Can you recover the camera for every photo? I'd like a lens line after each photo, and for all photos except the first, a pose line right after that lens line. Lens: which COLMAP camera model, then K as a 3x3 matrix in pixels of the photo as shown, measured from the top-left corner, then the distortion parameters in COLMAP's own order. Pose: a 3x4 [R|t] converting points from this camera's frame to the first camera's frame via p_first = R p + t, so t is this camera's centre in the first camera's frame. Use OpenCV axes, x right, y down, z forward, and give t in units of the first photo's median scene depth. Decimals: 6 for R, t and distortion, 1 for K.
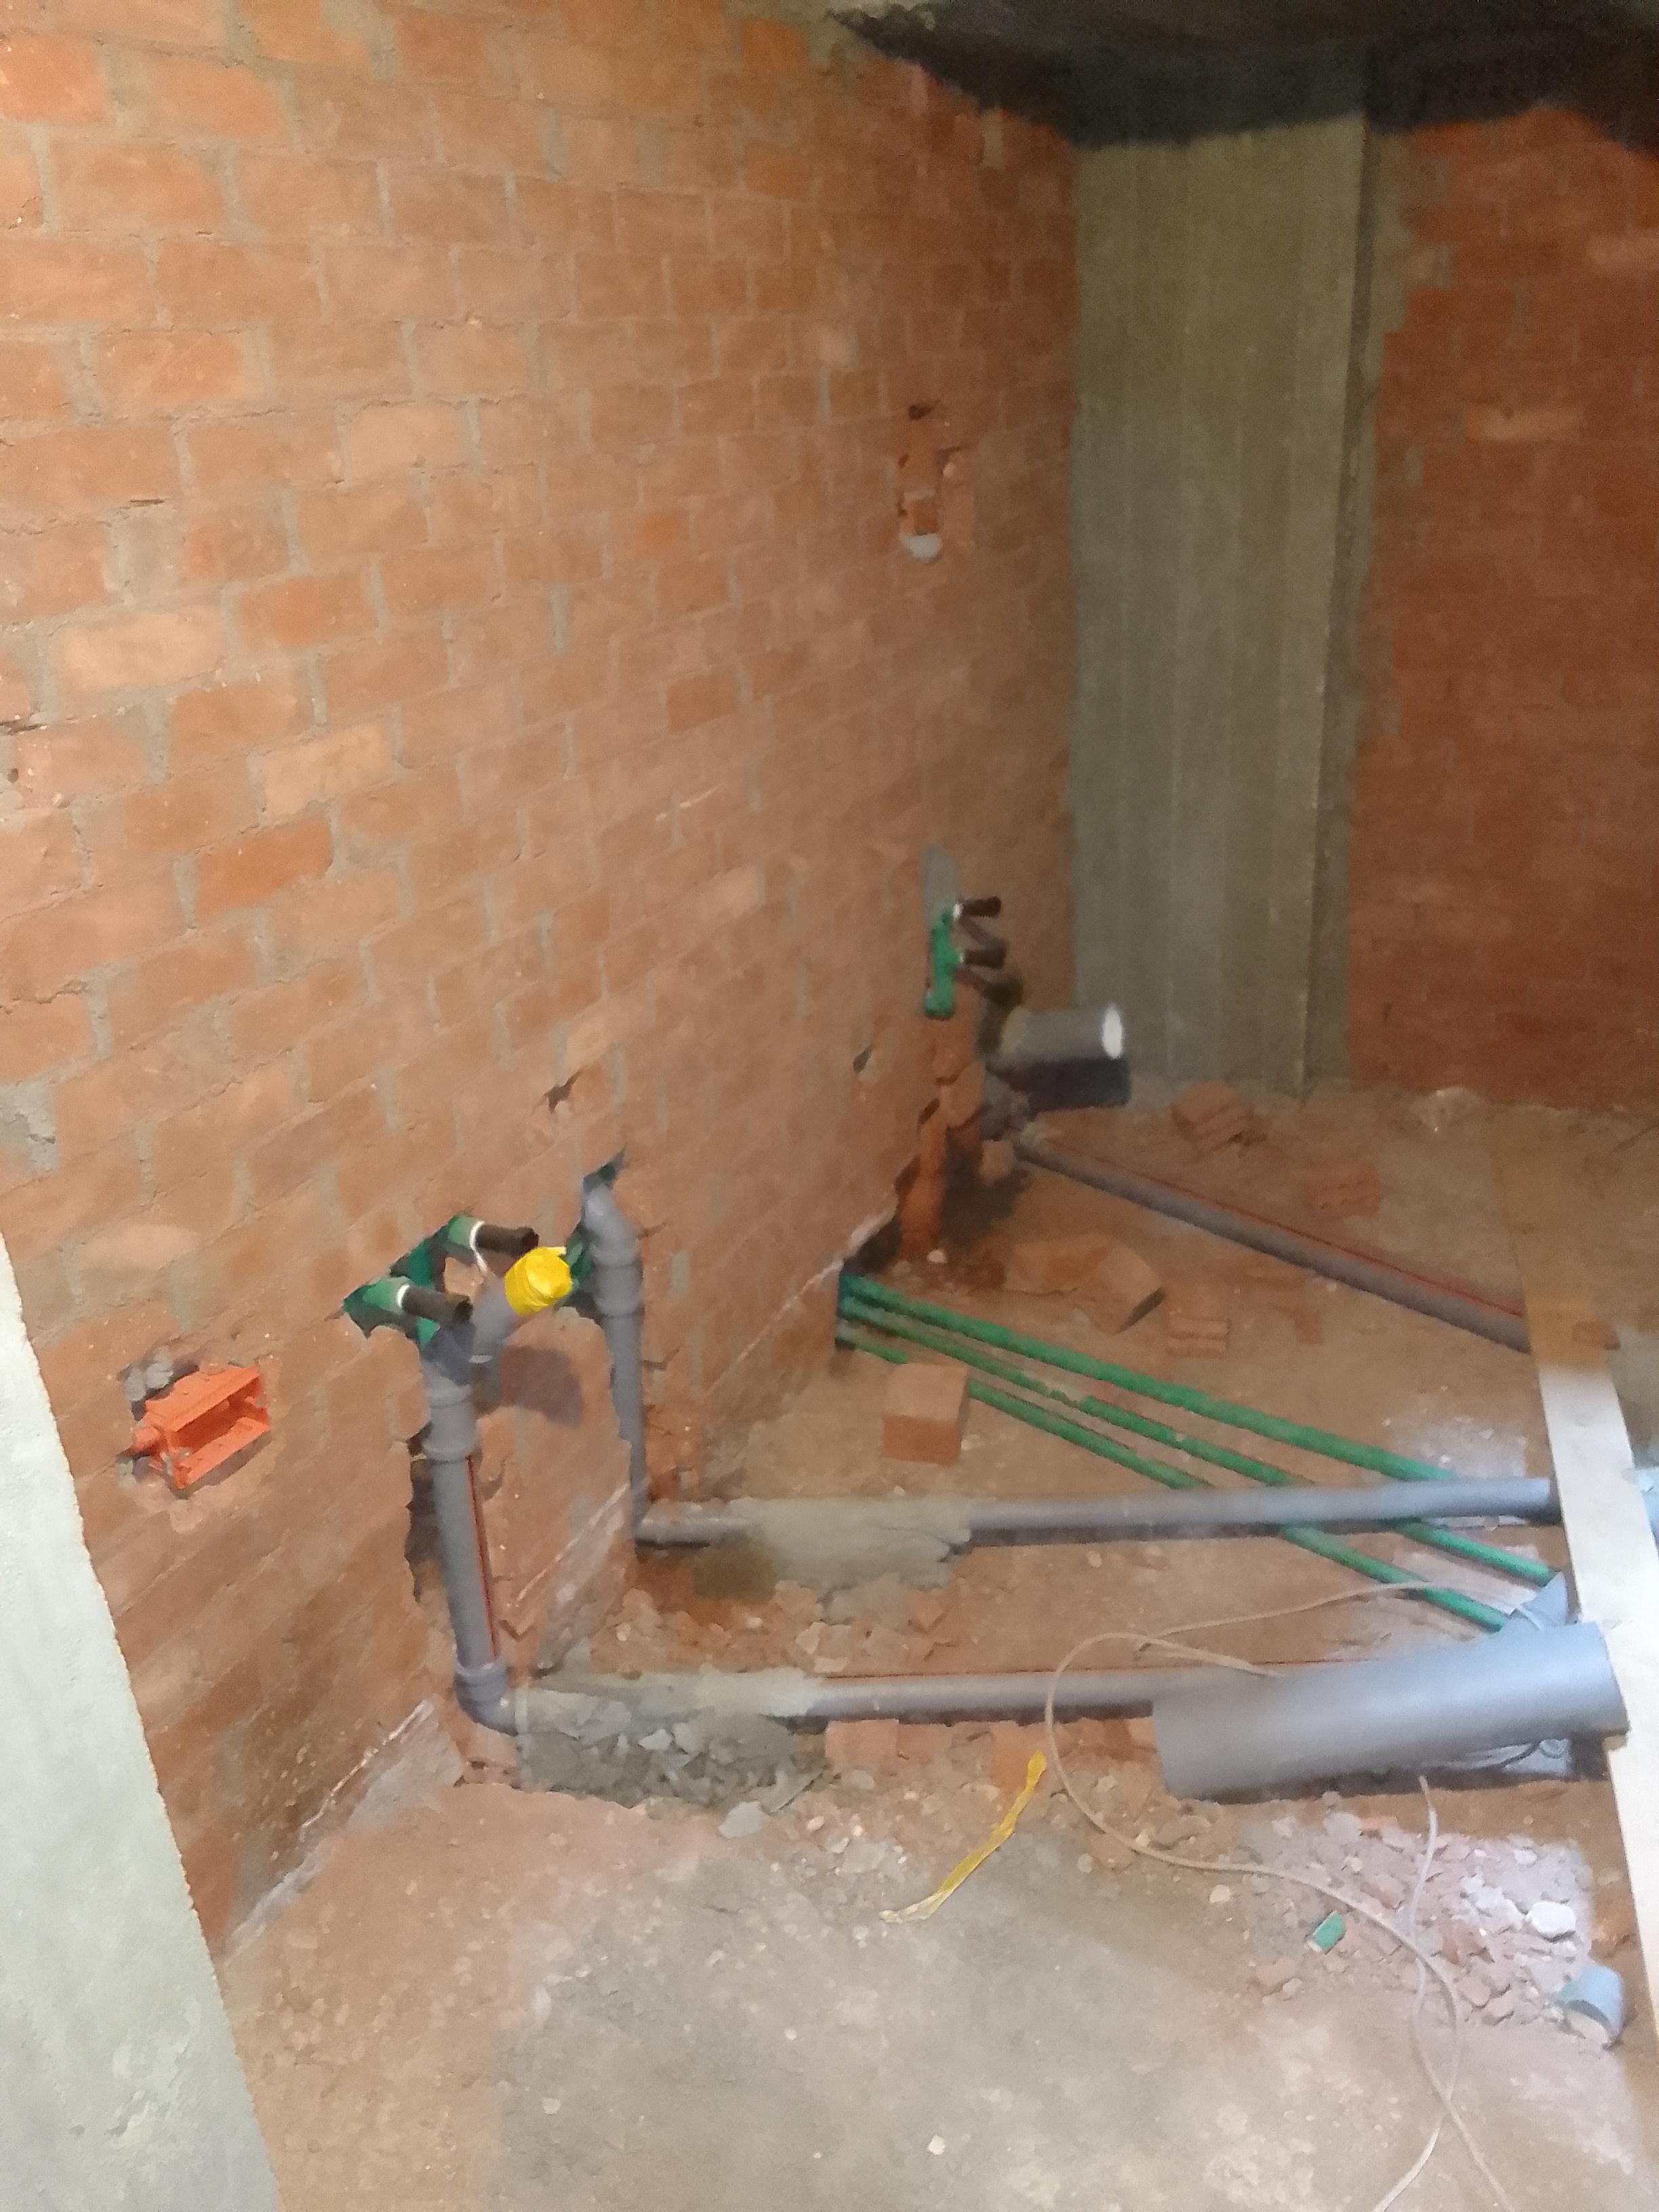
lens RADIAL K [[1737.9, 0, 829.5], [0, 1737.9, 1106.0], [0, 0, 1]] dist [0.059378, -0.124220]
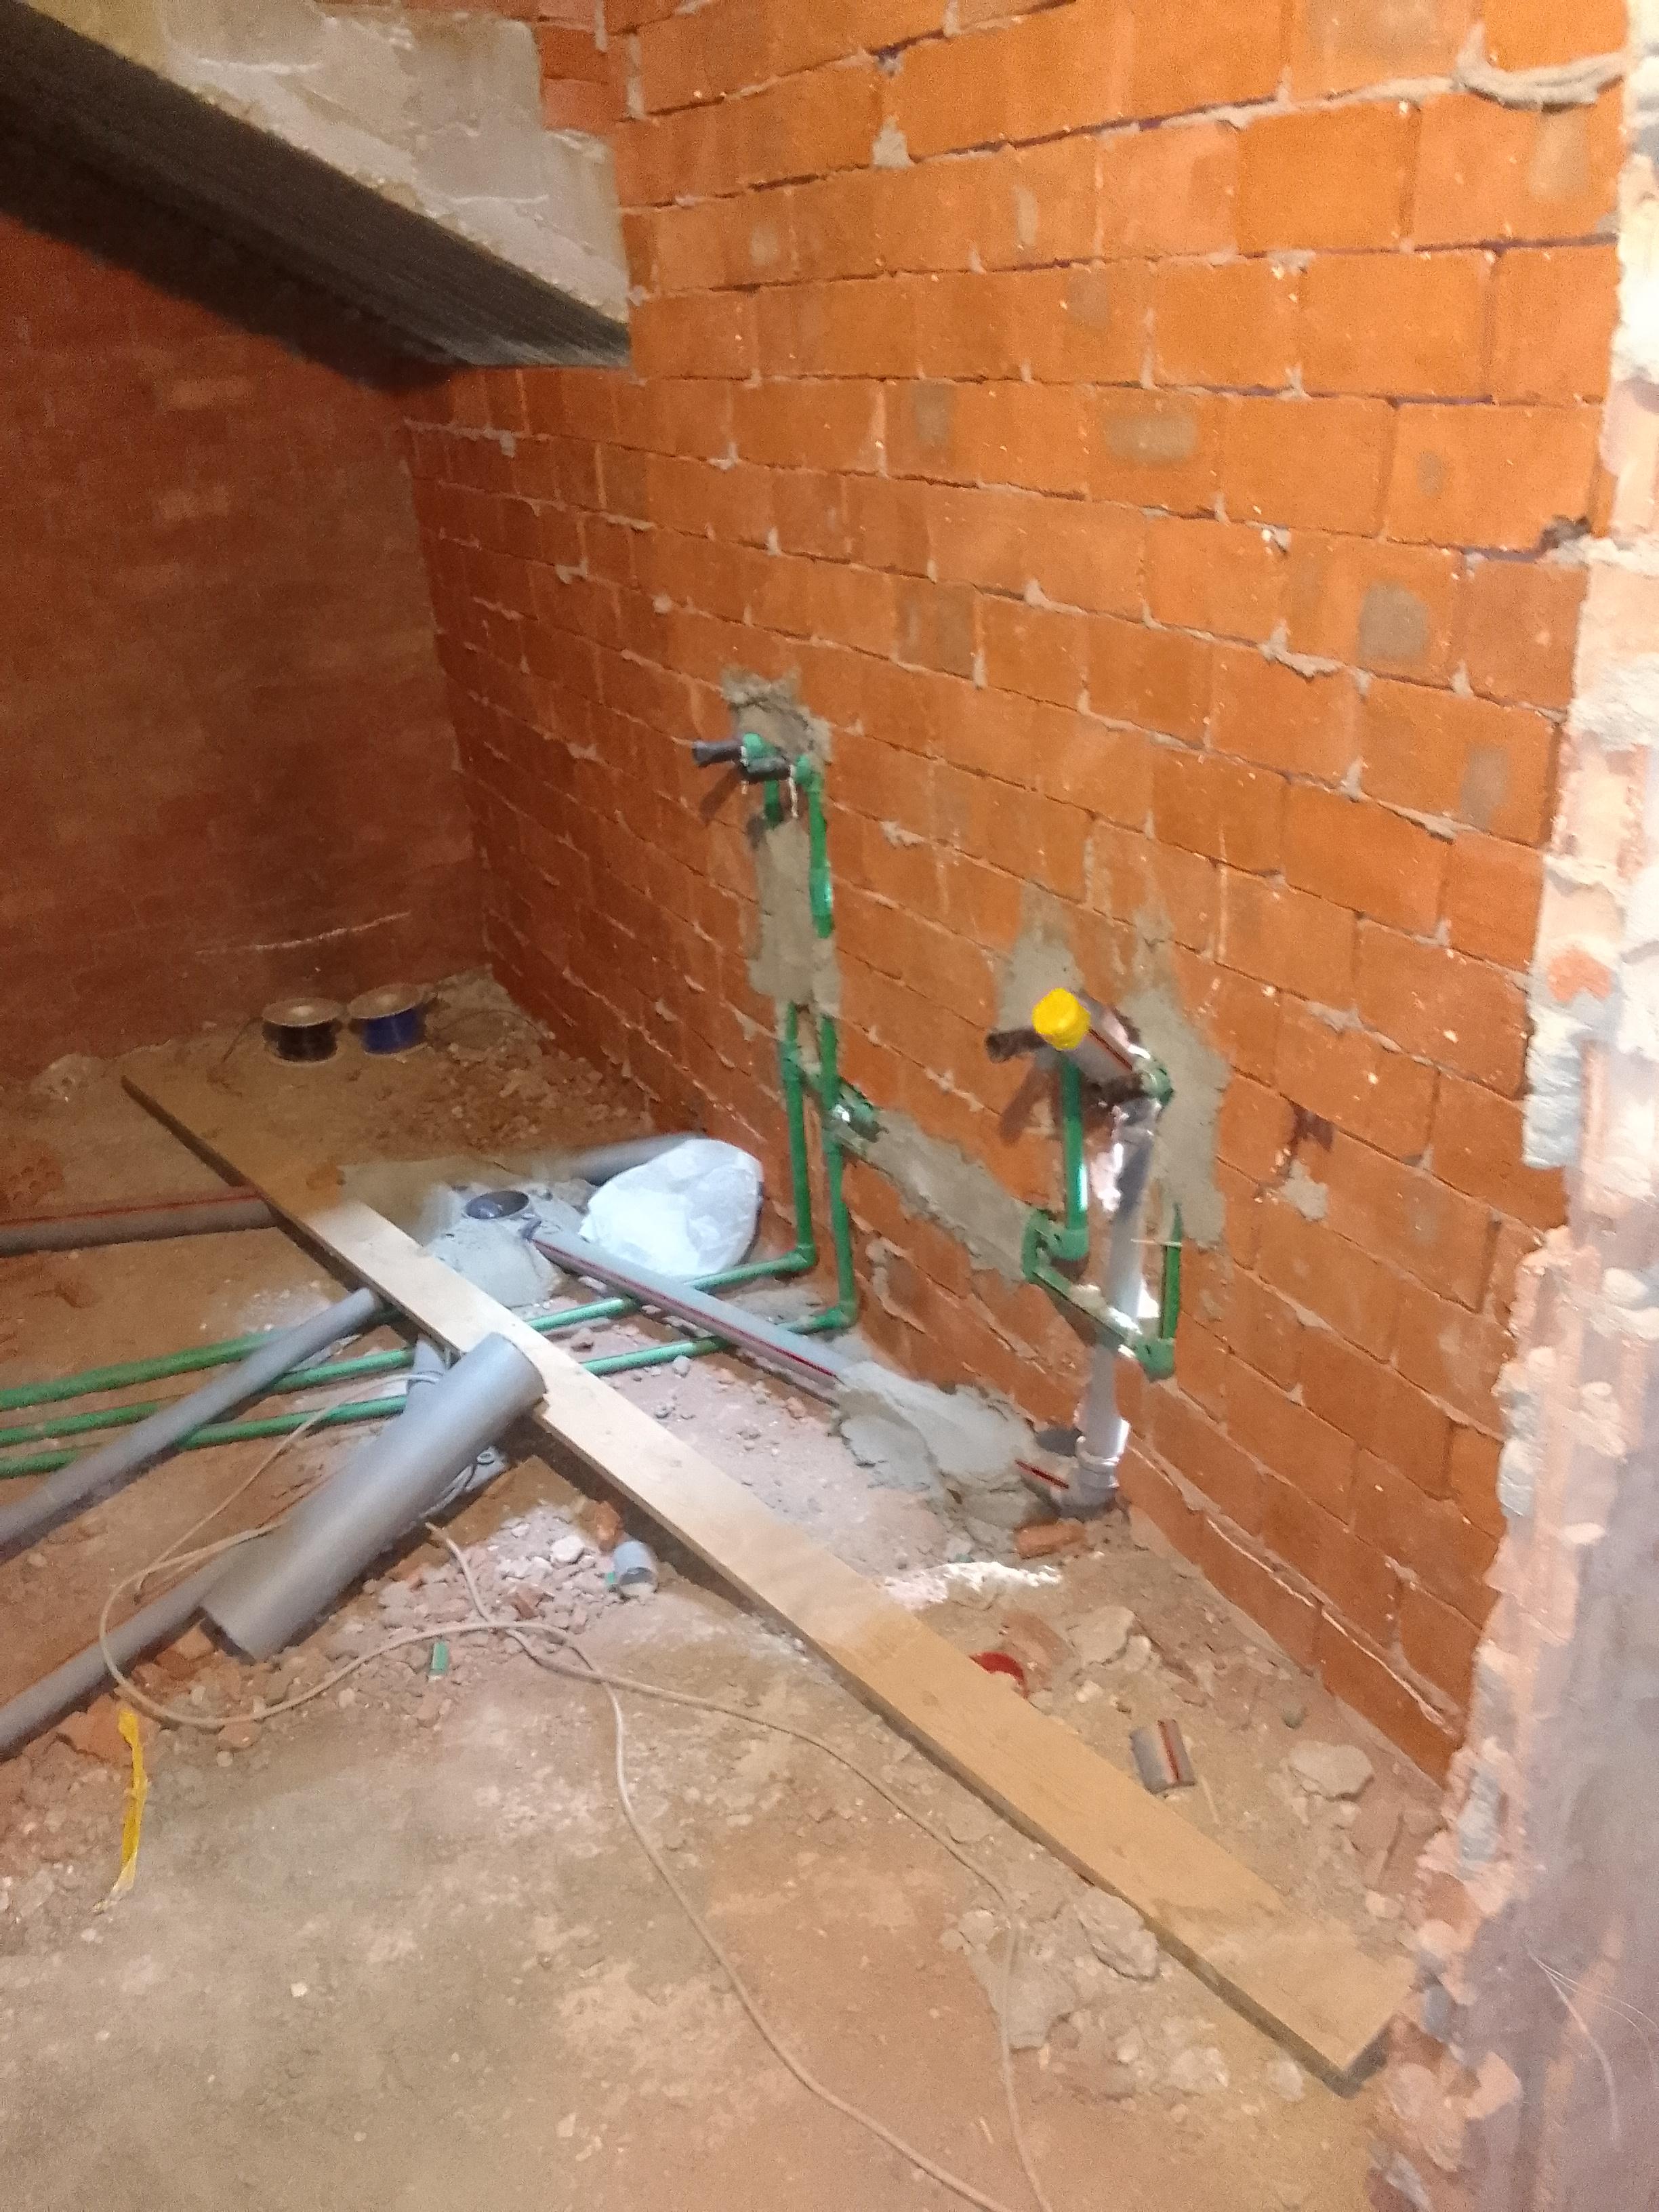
lens RADIAL K [[1737.9, 0, 829.5], [0, 1737.9, 1106.0], [0, 0, 1]] dist [0.059378, -0.124220]
pose [[0.571911, -0.340930, 0.746113, -0.288872], [0.355966, 0.922590, 0.148715, 0.039652], [-0.739058, 0.180539, 0.648999, -0.027989]]
